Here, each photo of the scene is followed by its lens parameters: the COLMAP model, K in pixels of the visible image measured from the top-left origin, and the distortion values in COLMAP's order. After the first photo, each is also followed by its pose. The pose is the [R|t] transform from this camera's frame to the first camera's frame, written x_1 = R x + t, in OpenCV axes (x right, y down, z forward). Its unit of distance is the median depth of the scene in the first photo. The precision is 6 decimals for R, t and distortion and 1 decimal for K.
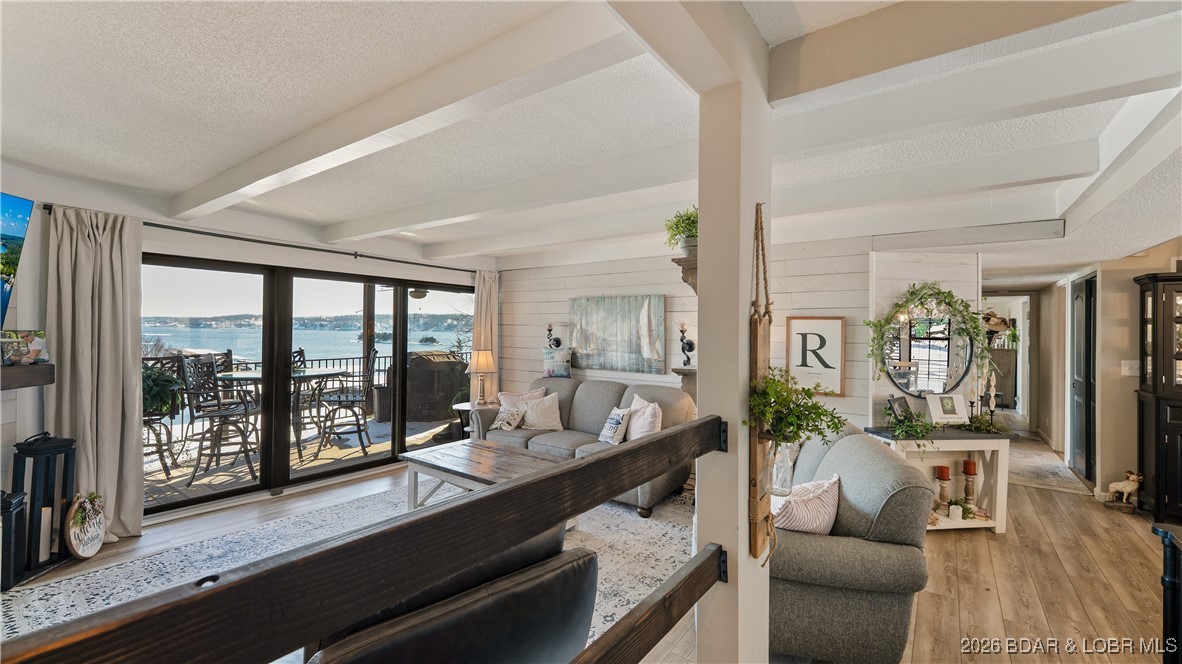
lens RADIAL K [[479.2, 0, 588.9], [0, 479.2, 312.1], [0, 0, 1]] dist [0.003093, -0.000710]
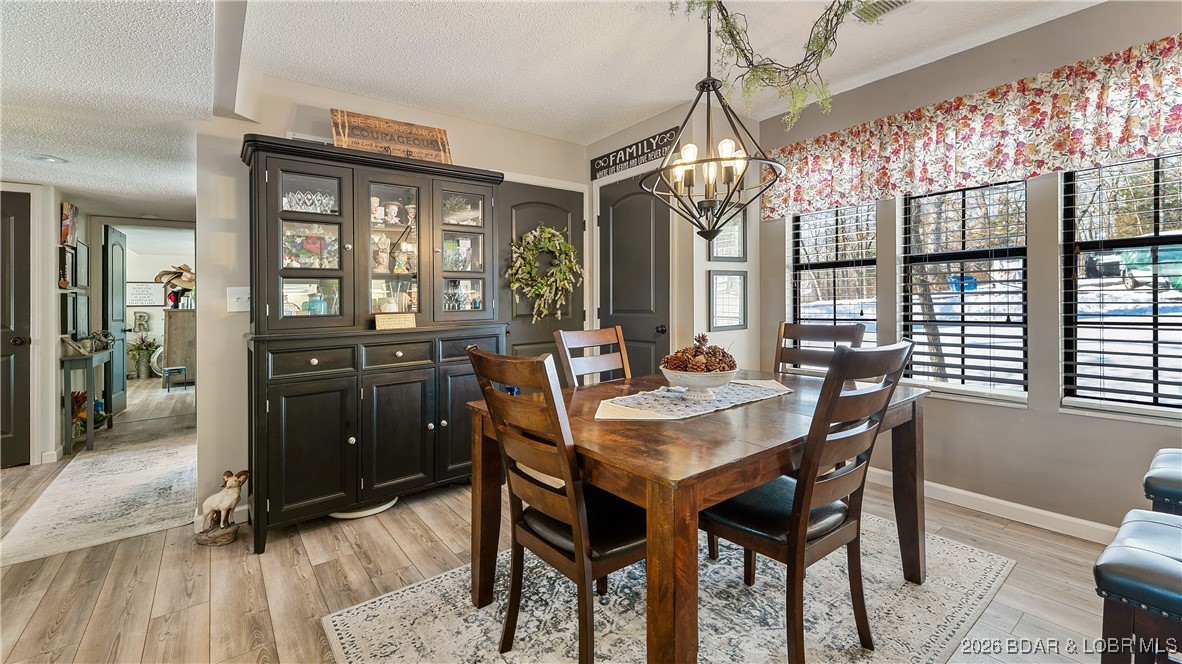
lens RADIAL K [[479.2, 0, 586.1], [0, 479.2, 306.7], [0, 0, 1]] dist [0.003093, -0.000710]
pose [[0.263000, -0.017109, 0.964644, 0.585089], [-0.014328, 0.999663, 0.021636, 0.100448], [-0.964689, -0.019511, 0.262666, 0.342758]]
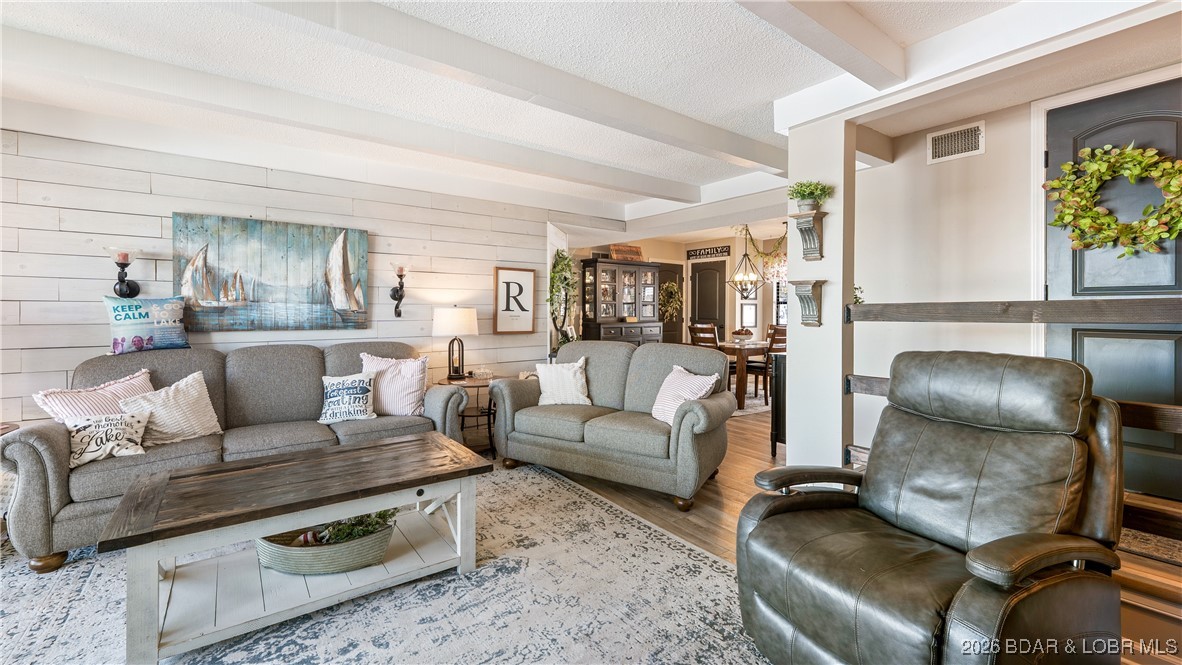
lens RADIAL K [[479.2, 0, 583.7], [0, 479.2, 291.4], [0, 0, 1]] dist [0.003093, -0.000710]
pose [[0.289218, 0.024625, 0.956947, -0.503119], [-0.037839, 0.999182, -0.014276, 0.062587], [-0.956515, -0.032081, 0.289913, 0.398771]]
